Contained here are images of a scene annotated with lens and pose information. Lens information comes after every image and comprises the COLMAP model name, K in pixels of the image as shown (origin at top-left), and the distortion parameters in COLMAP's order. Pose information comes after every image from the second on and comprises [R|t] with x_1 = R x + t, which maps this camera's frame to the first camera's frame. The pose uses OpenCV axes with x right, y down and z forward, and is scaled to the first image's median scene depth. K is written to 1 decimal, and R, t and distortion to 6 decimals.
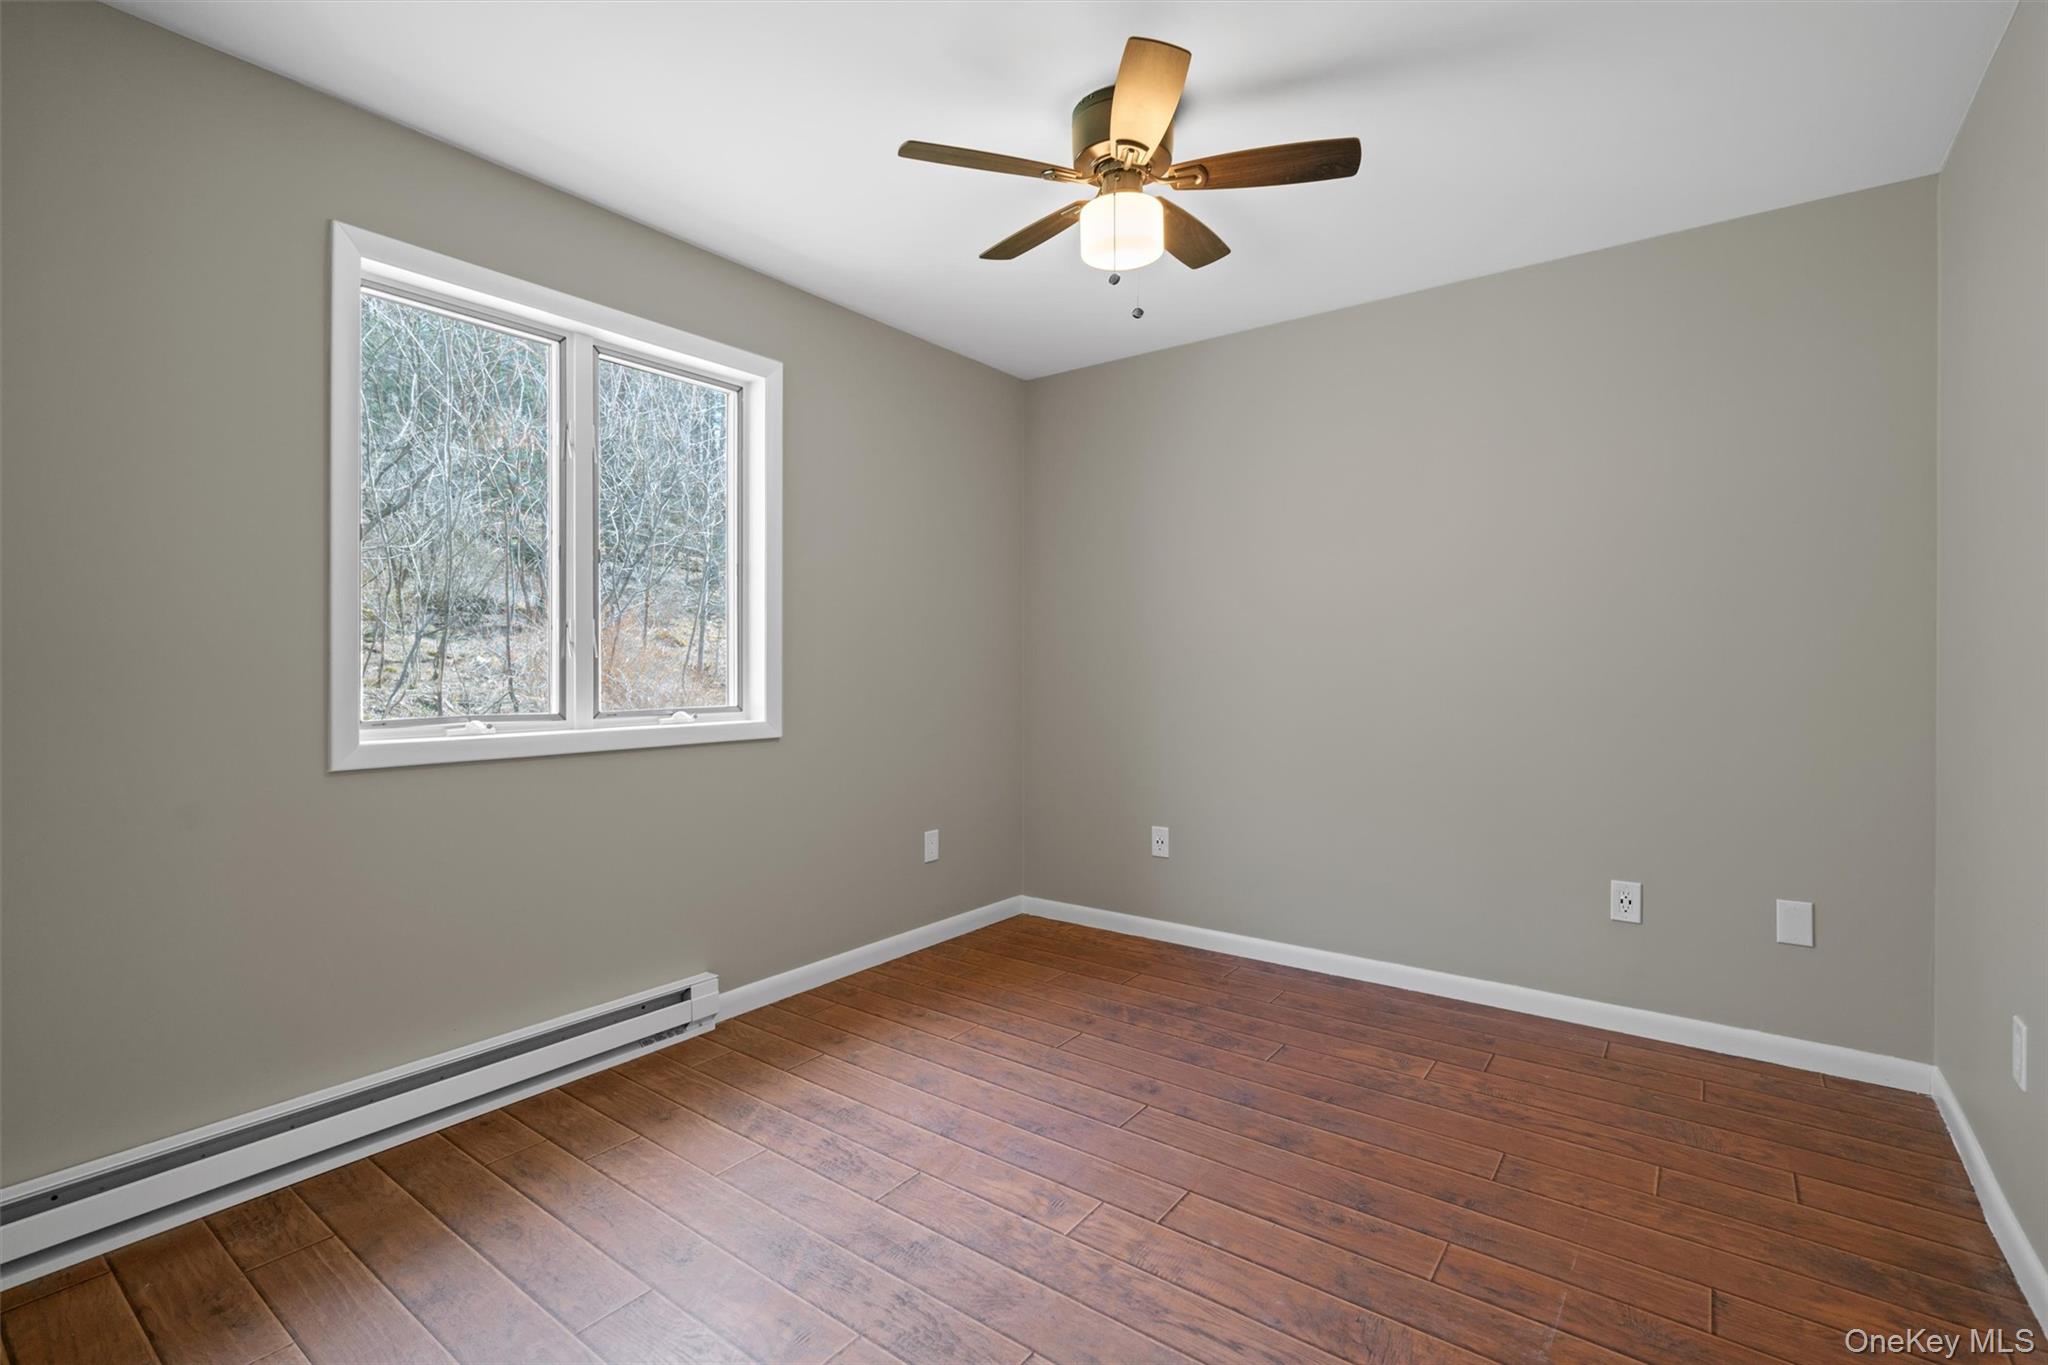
lens RADIAL K [[920.4, 0, 1021.4], [0, 920.4, 687.1], [0, 0, 1]] dist [0.002341, 0.000492]
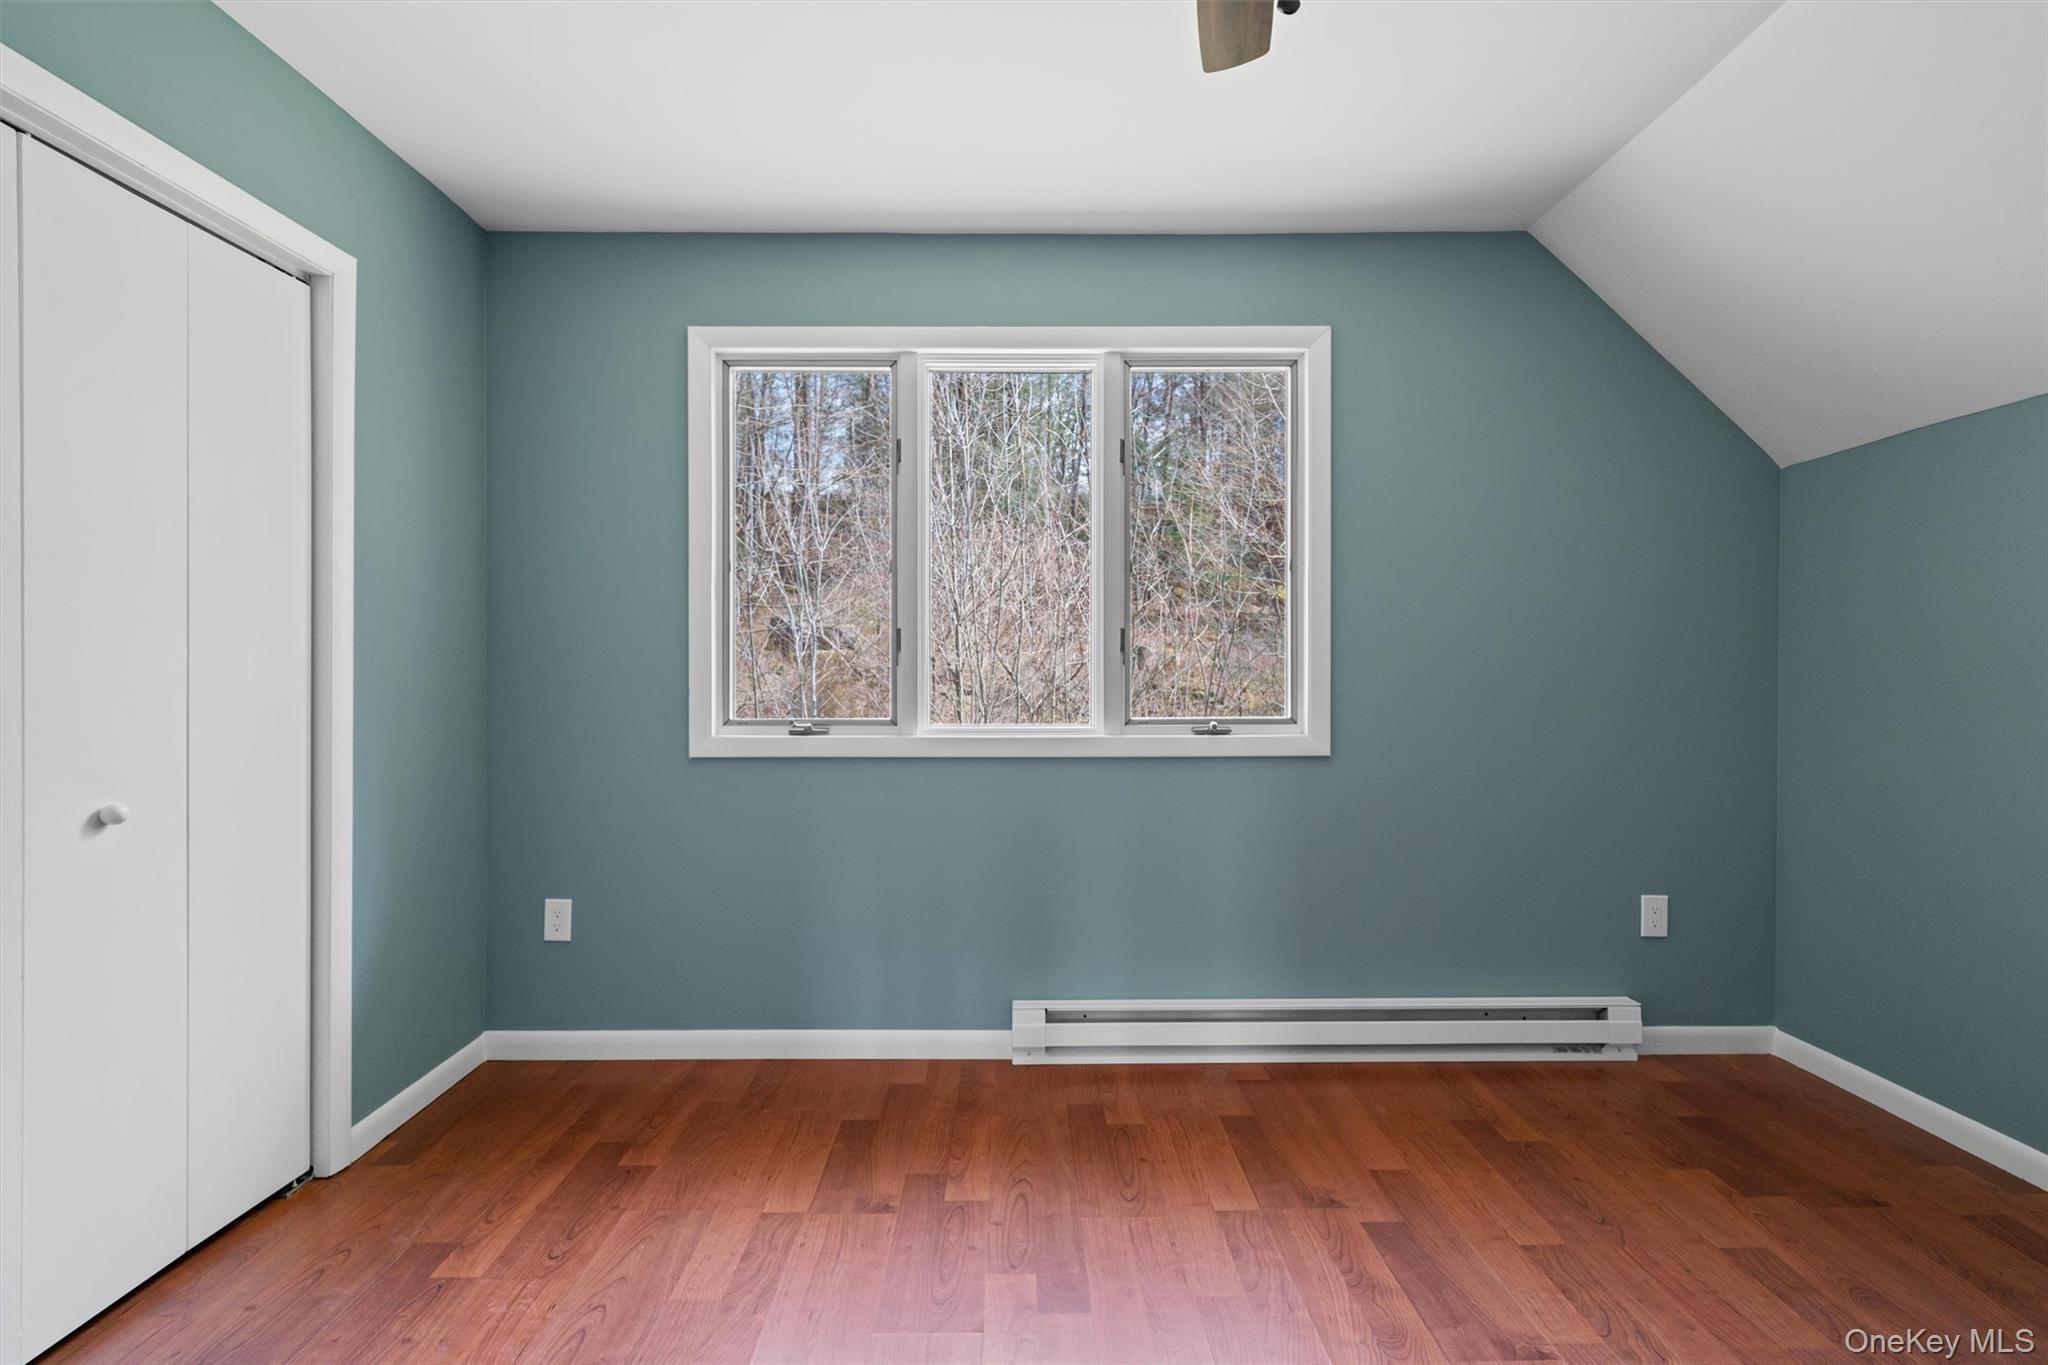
lens RADIAL K [[849.6, 0, 1025.1], [0, 849.6, 690.6], [0, 0, 1]] dist [-0.001444, -0.000081]
pose [[0.596594, 0.010580, -0.802474, 0.039400], [-0.013796, 0.999901, 0.002926, -0.001103], [0.802425, 0.009325, 0.596681, 0.053507]]
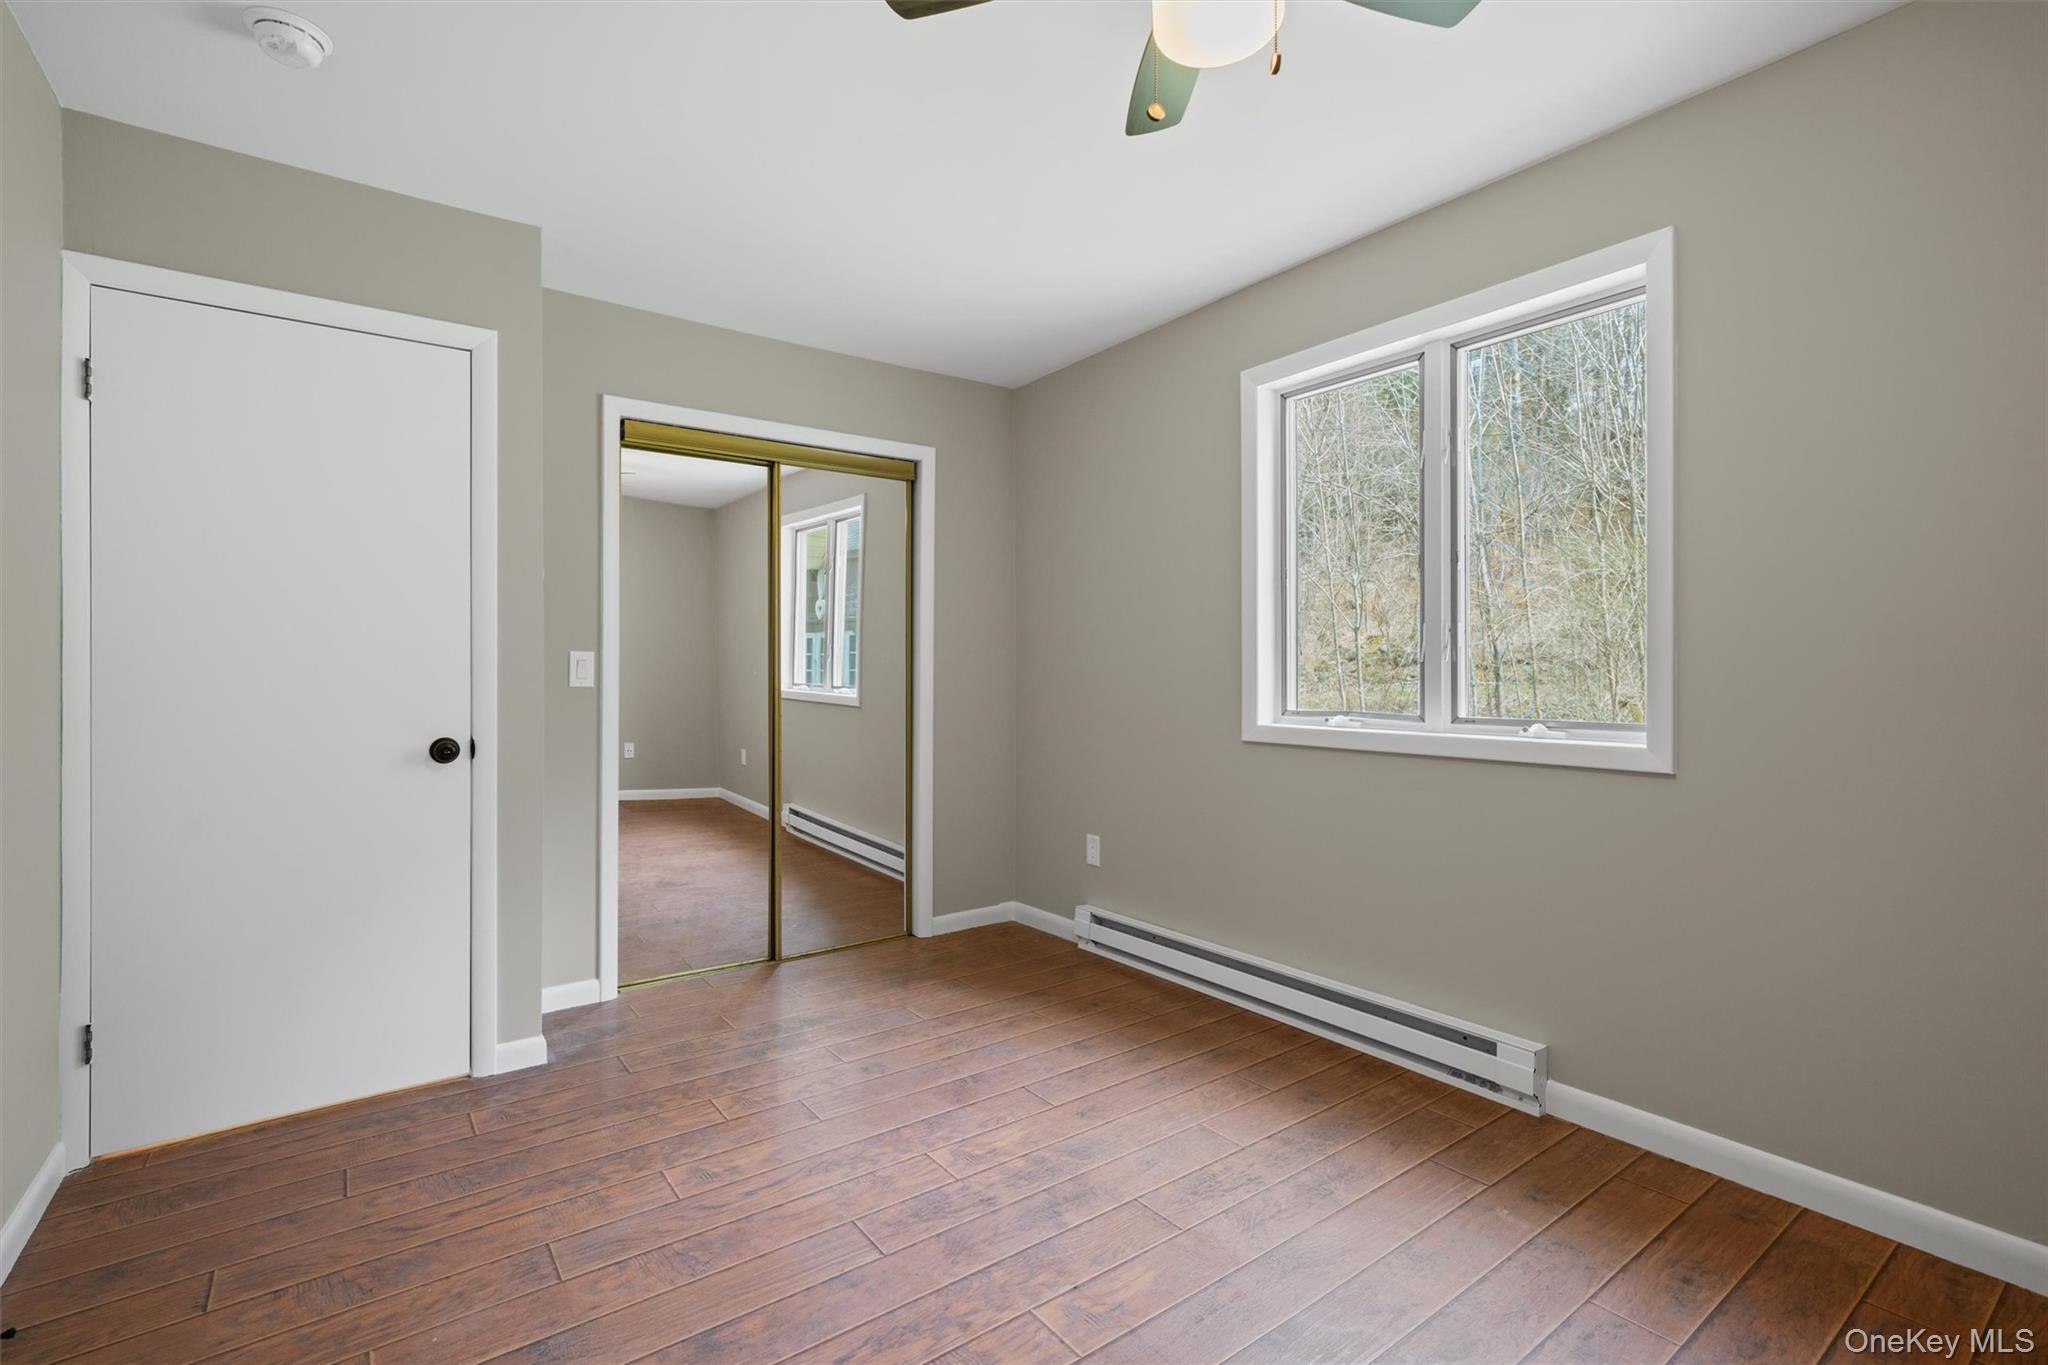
lens RADIAL K [[920.4, 0, 1021.4], [0, 920.4, 687.1], [0, 0, 1]] dist [0.002341, 0.000492]
pose [[-0.290370, 0.014472, -0.956805, 0.826963], [-0.020127, 0.999572, 0.021227, -0.021837], [0.956703, 0.025421, -0.289954, 1.146042]]
